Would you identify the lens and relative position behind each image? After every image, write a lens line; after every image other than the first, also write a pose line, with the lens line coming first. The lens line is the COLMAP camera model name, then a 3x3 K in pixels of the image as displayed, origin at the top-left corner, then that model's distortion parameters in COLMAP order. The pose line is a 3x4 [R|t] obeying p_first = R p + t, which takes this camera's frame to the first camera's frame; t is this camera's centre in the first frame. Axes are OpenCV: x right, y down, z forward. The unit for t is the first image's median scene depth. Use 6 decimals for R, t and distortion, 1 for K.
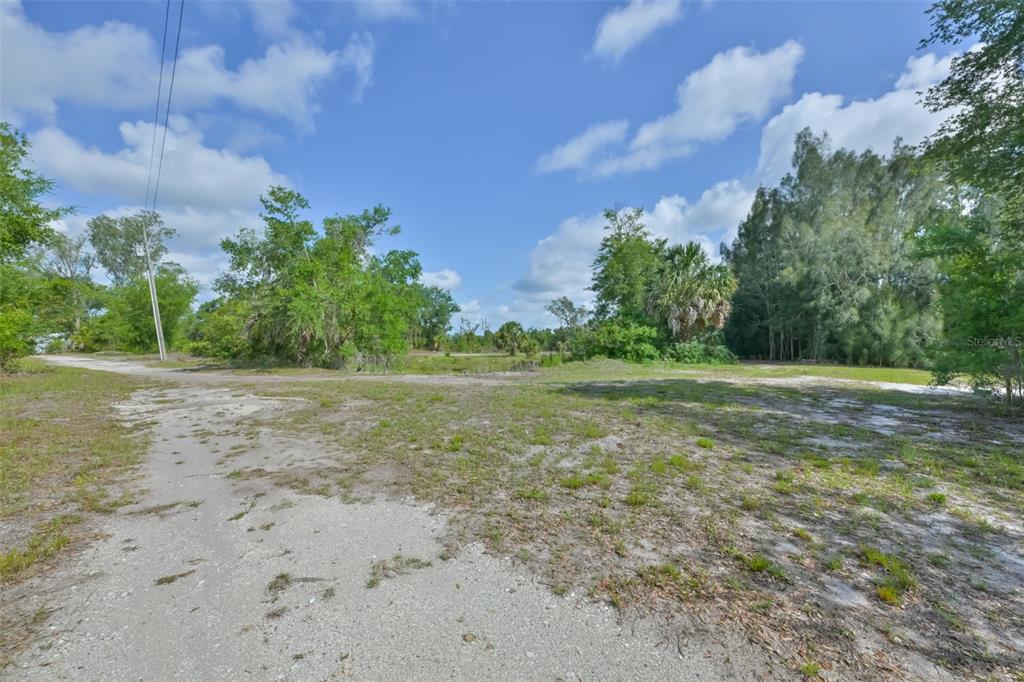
lens RADIAL K [[458.4, 0, 512.0], [0, 458.4, 341.0], [0, 0, 1]] dist [0.000909, 0.000148]
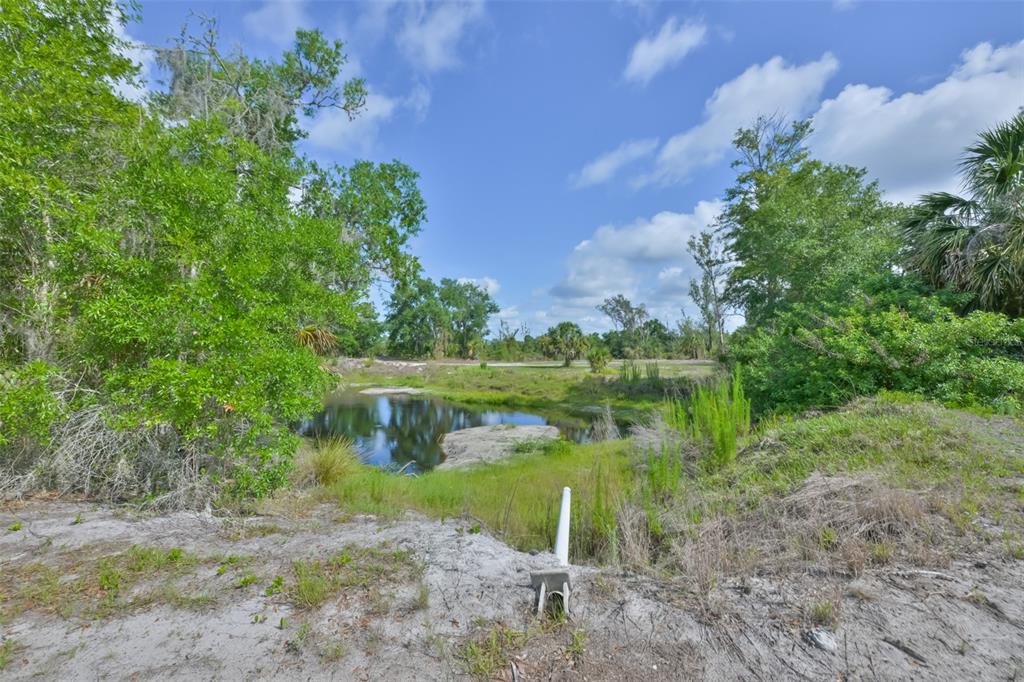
lens RADIAL K [[458.4, 0, 512.0], [0, 458.4, 341.0], [0, 0, 1]] dist [0.000909, 0.000148]
pose [[0.996506, -0.005435, -0.083342, -0.019937], [0.004427, 0.999915, -0.012278, -0.001141], [0.083402, 0.011866, 0.996445, 0.165336]]
